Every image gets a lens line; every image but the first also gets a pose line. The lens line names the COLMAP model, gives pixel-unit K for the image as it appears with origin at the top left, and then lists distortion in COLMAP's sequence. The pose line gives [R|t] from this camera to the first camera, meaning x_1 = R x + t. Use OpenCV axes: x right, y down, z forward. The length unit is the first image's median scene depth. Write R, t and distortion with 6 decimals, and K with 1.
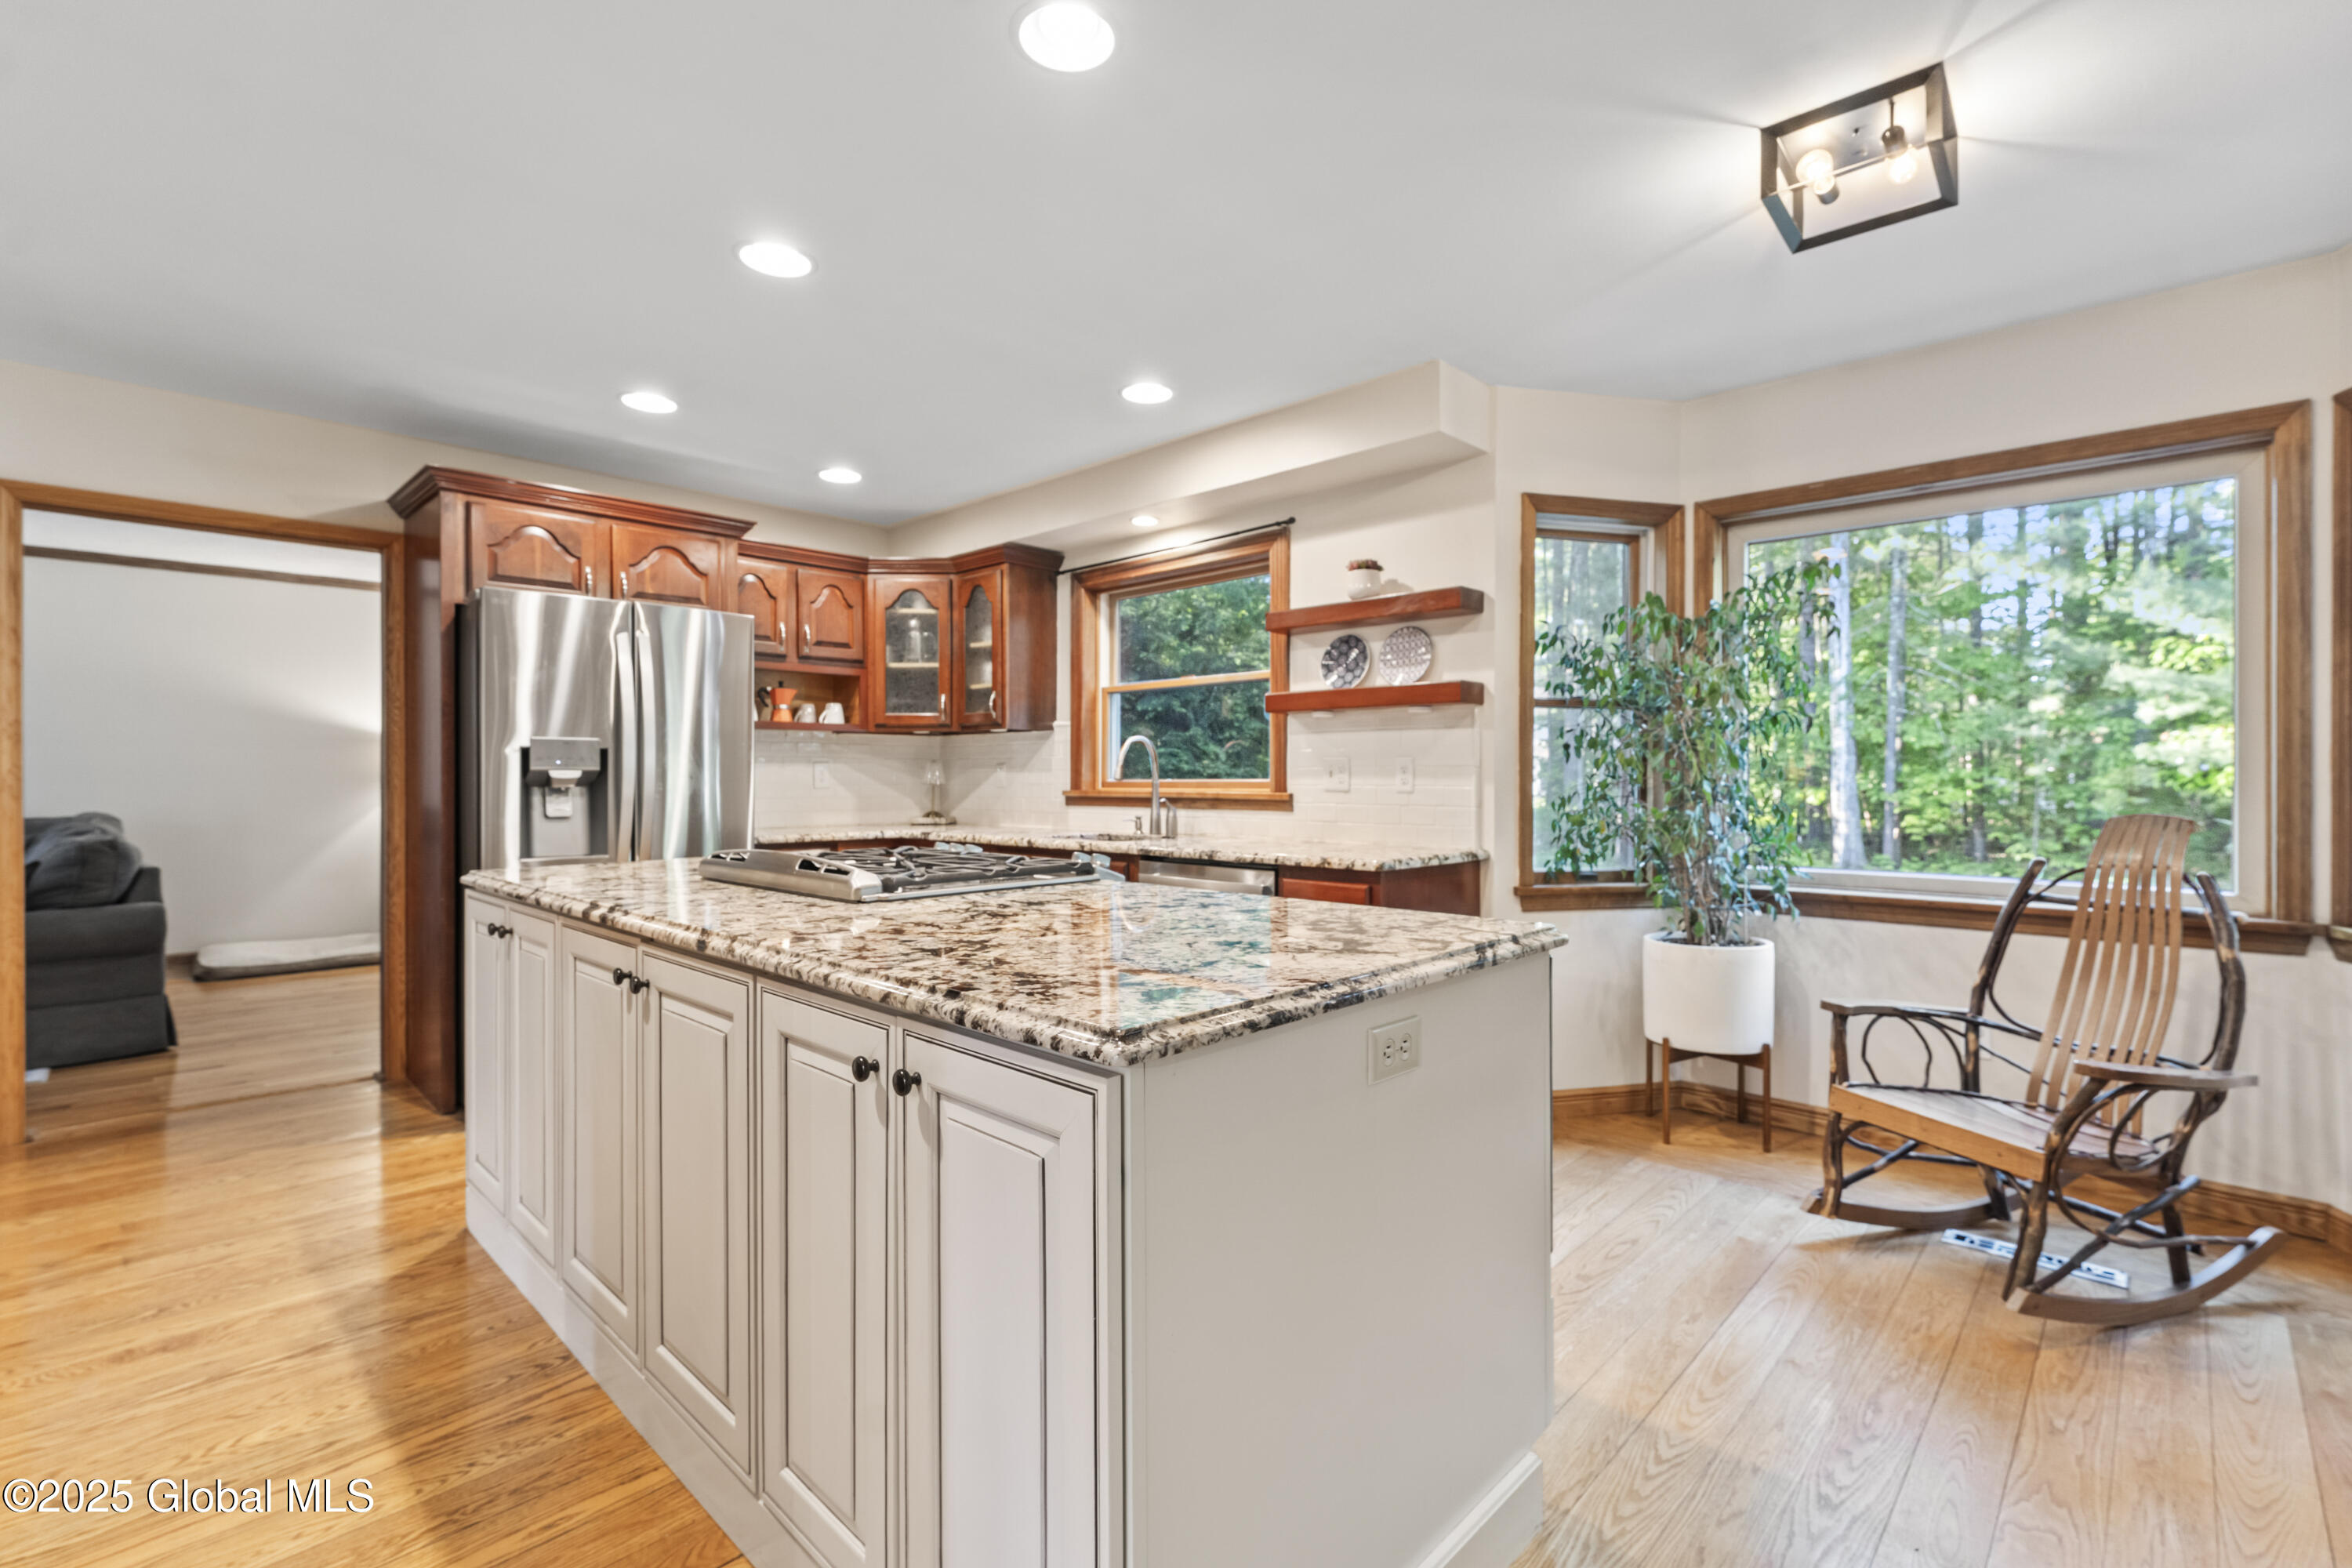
lens RADIAL K [[1035.3, 0, 1173.2], [0, 1035.3, 773.7], [0, 0, 1]] dist [0.002985, 0.000422]
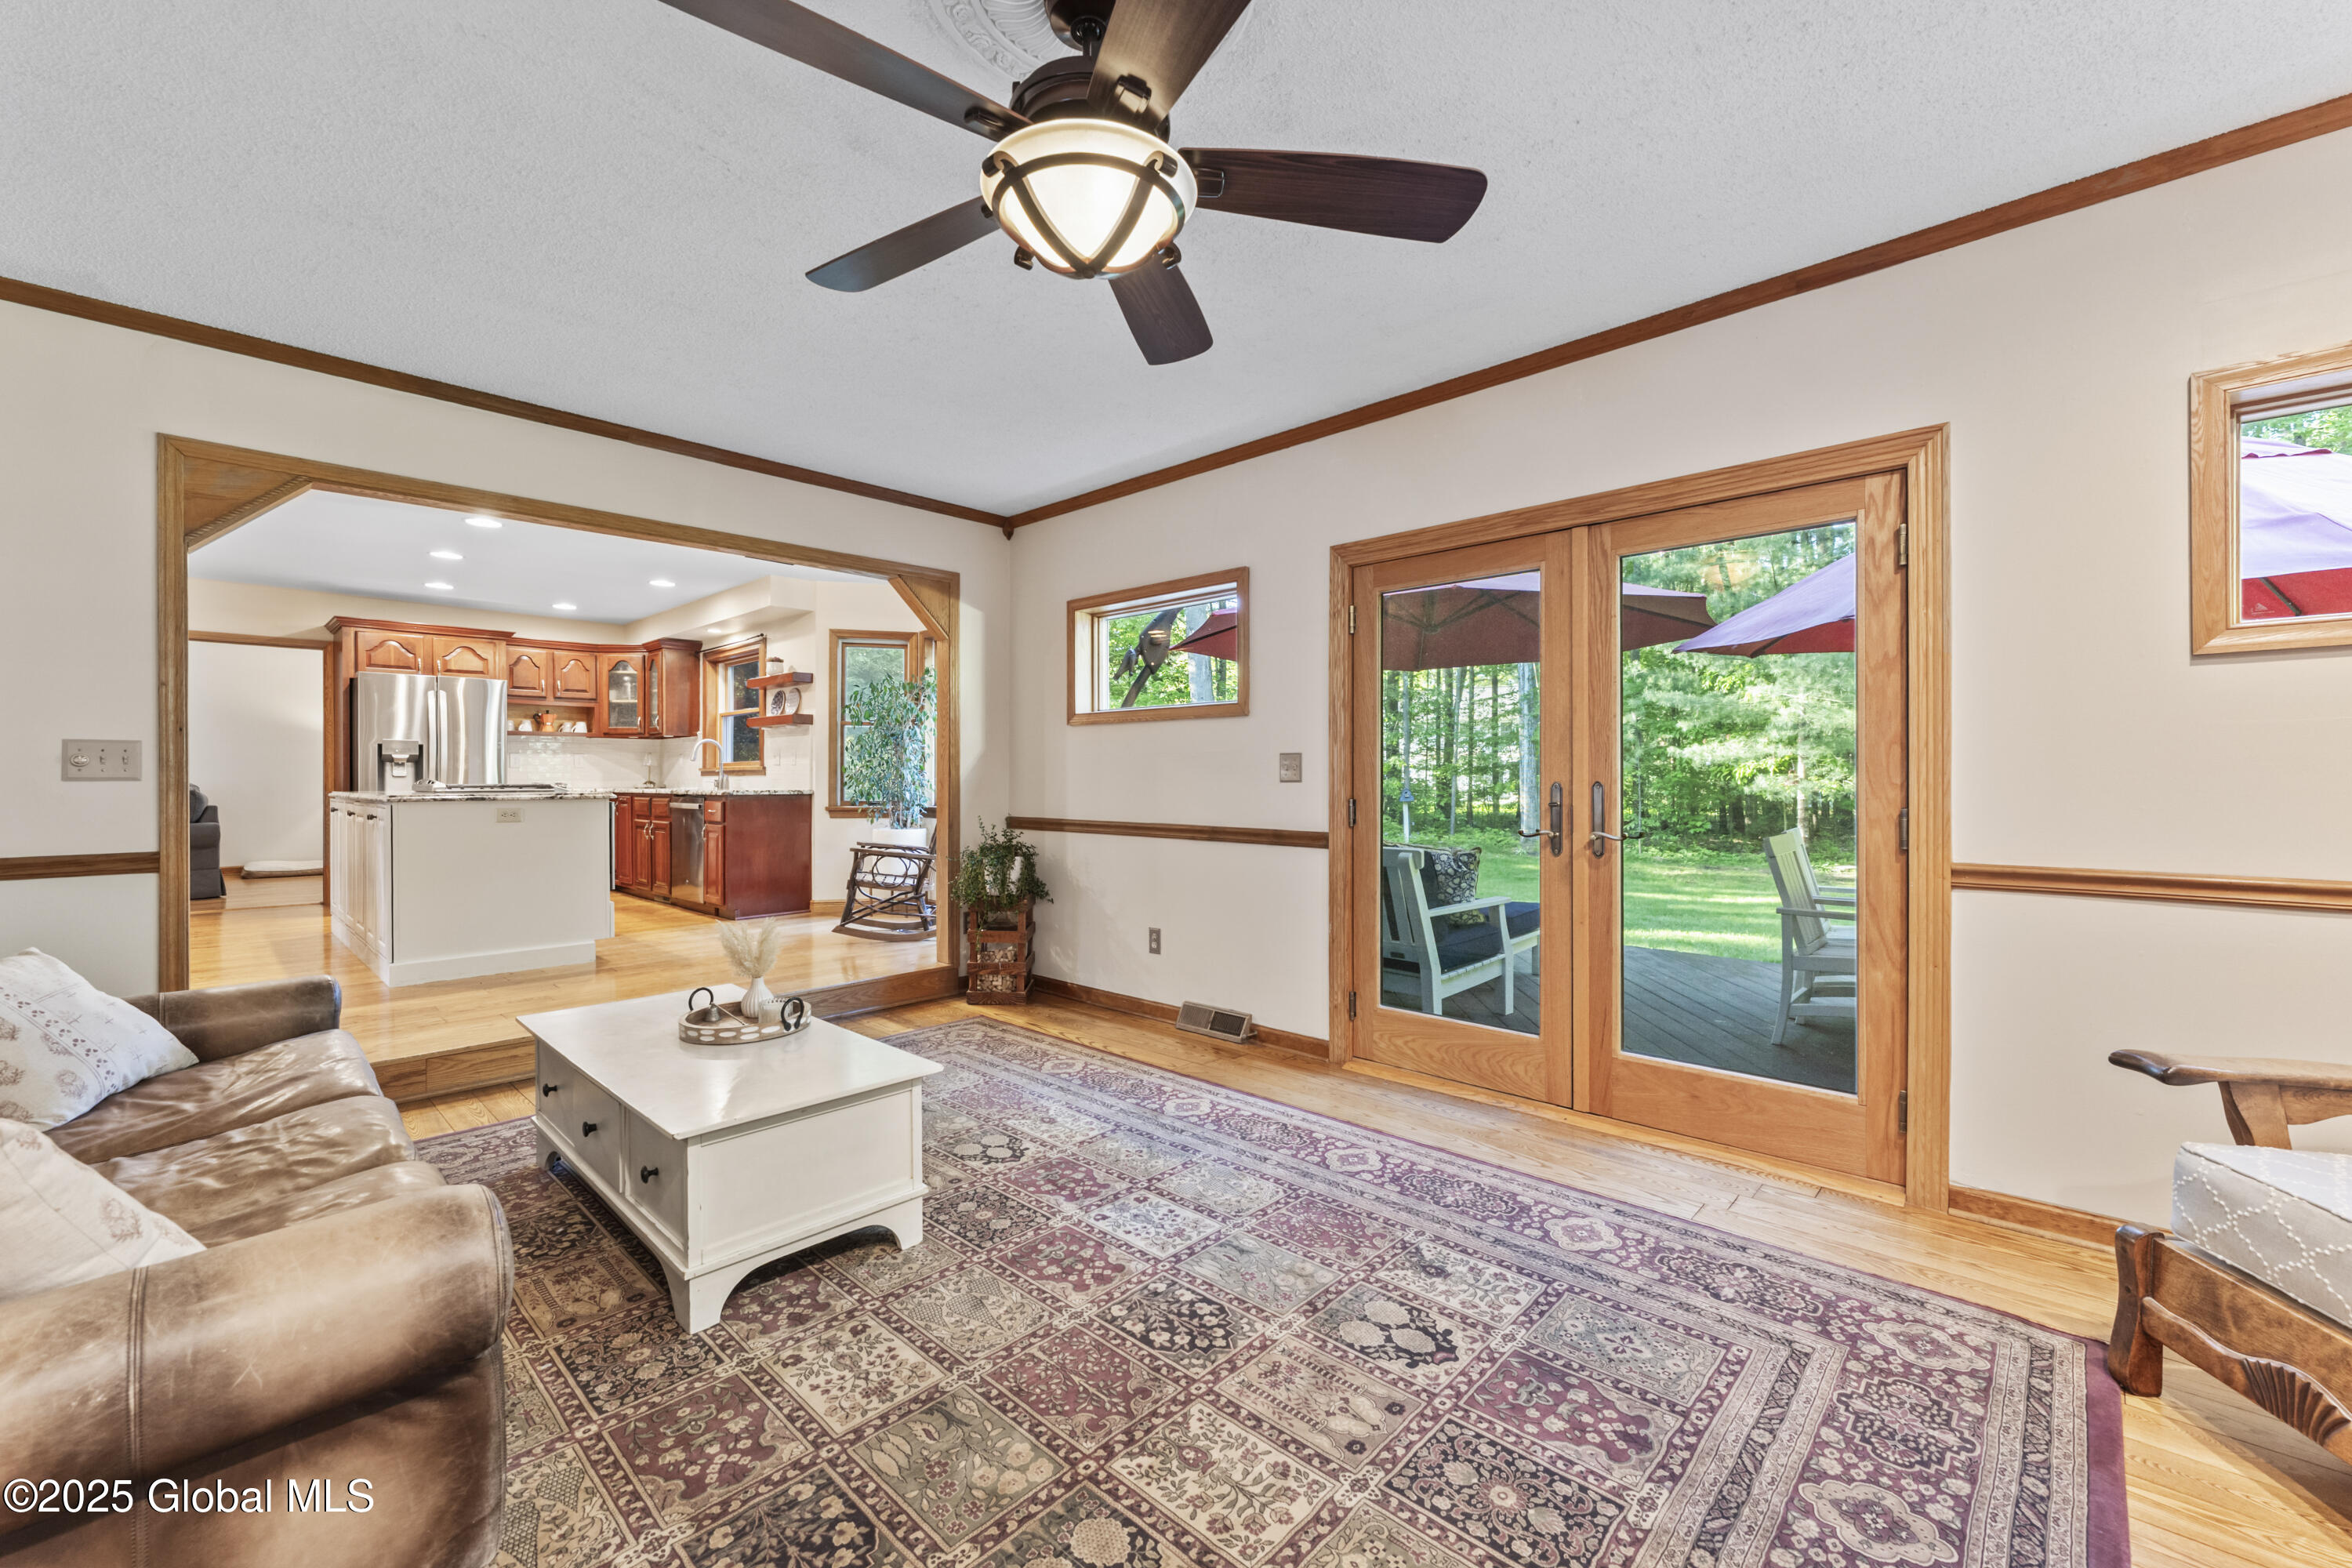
lens RADIAL K [[945.7, 0, 1177.6], [0, 945.7, 773.9], [0, 0, 1]] dist [-0.000666, -0.000407]
pose [[0.999974, 0.000670, 0.007187, 0.865171], [-0.000648, 0.999995, -0.003116, 0.036080], [-0.007189, 0.003111, 0.999969, -0.836289]]
